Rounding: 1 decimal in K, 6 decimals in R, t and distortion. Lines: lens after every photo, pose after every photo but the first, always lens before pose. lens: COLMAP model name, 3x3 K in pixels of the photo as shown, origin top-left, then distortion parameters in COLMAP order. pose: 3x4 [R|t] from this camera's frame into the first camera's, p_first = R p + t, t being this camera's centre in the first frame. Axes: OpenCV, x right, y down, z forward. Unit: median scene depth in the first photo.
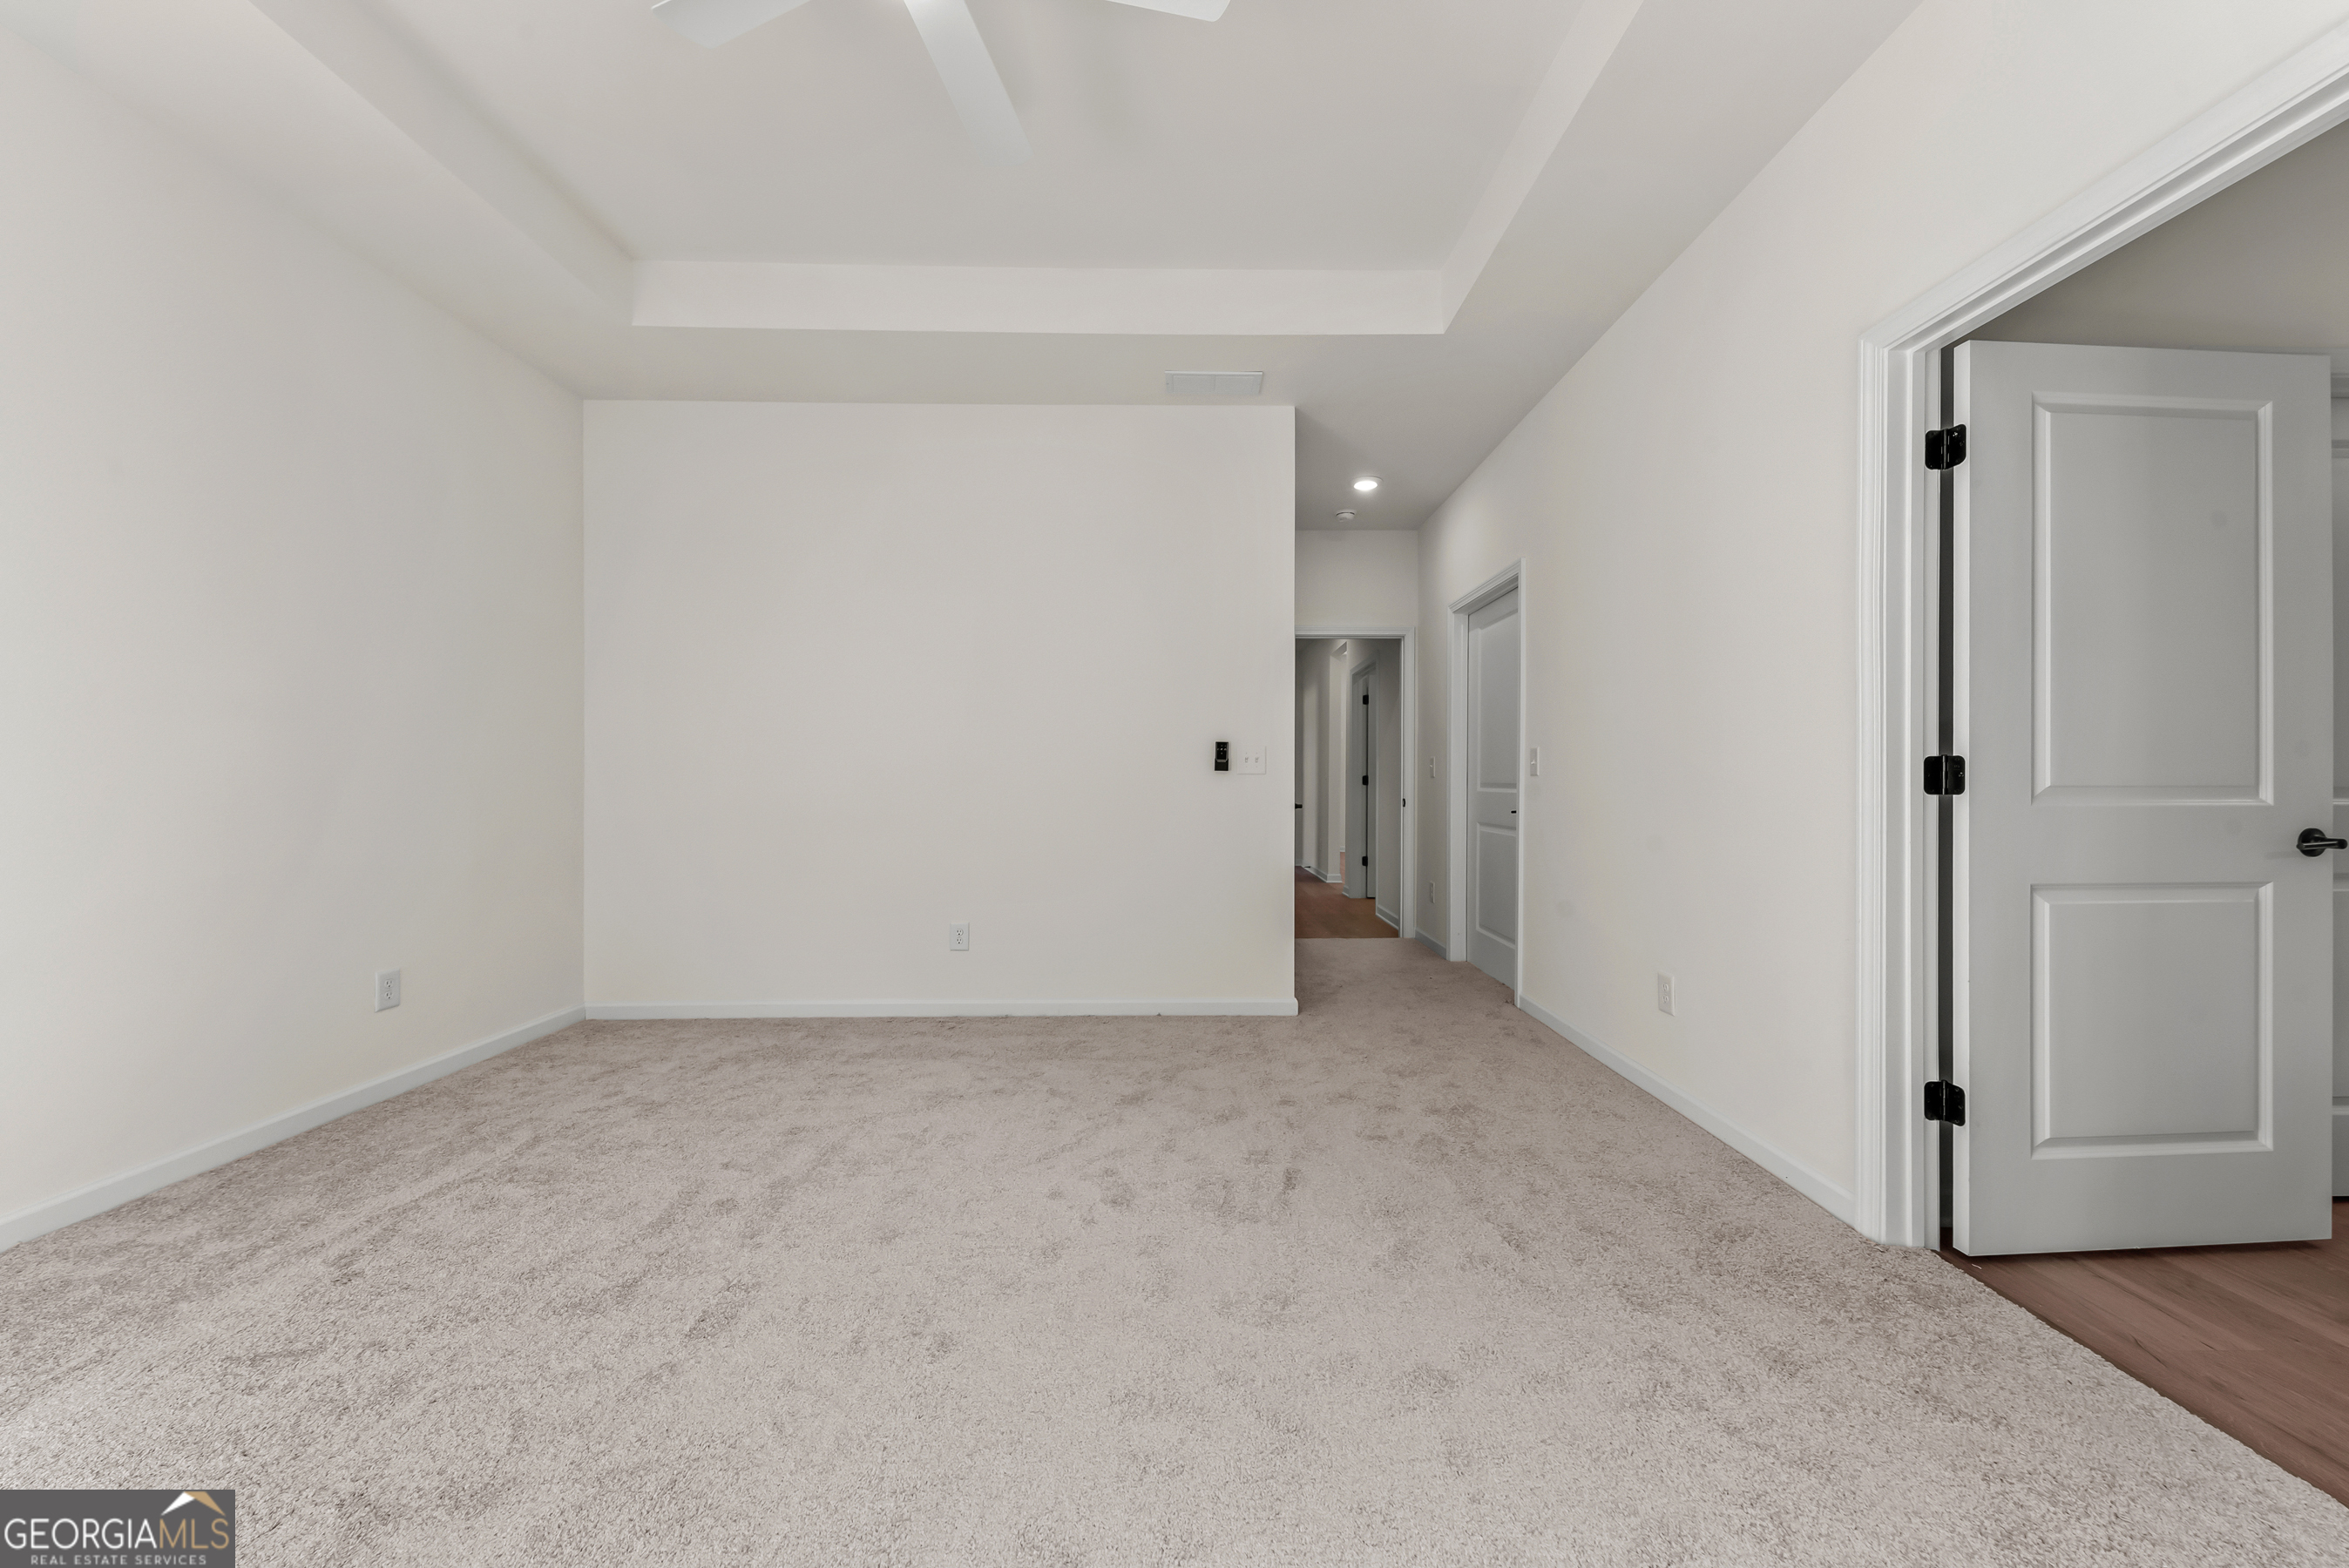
lens RADIAL K [[842.9, 0, 1157.6], [0, 842.9, 786.2], [0, 0, 1]] dist [-0.000139, -0.000205]
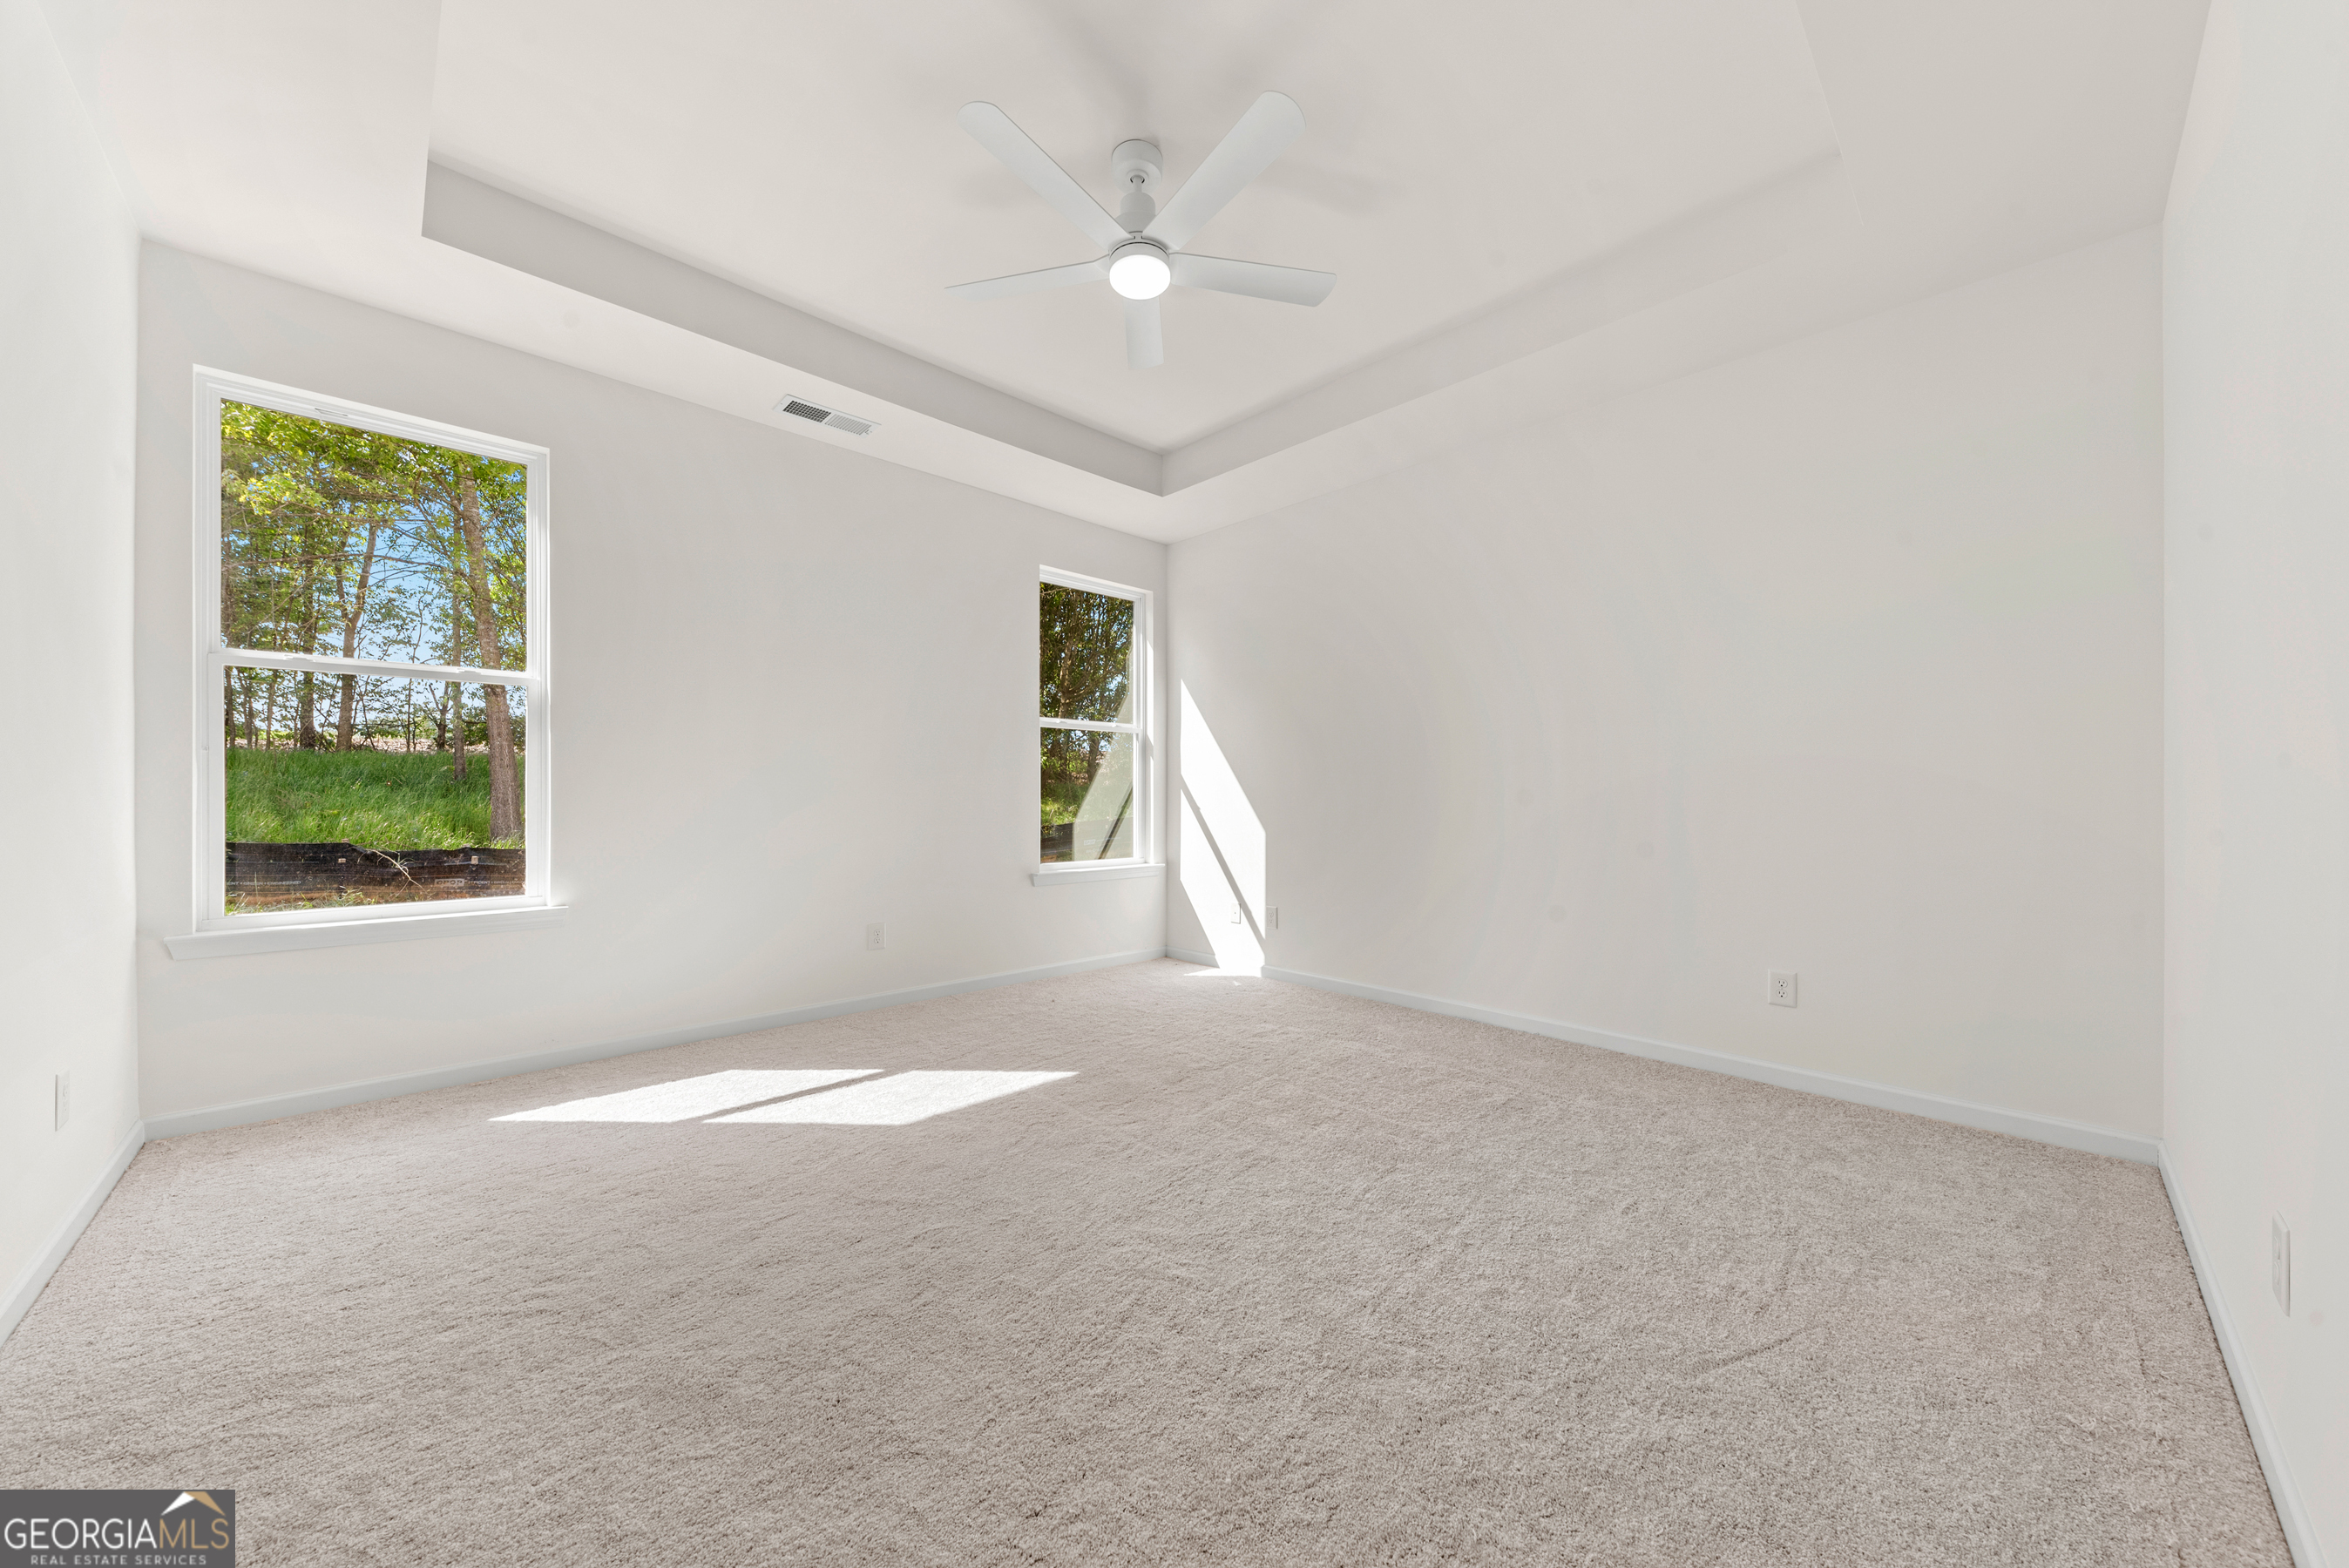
lens RADIAL K [[842.9, 0, 1157.6], [0, 842.9, 786.2], [0, 0, 1]] dist [-0.000139, -0.000205]
pose [[-0.730879, -0.008773, -0.682450, 0.365277], [-0.008221, 0.999958, -0.004050, -0.006331], [0.682457, 0.002650, -0.730921, 1.075142]]
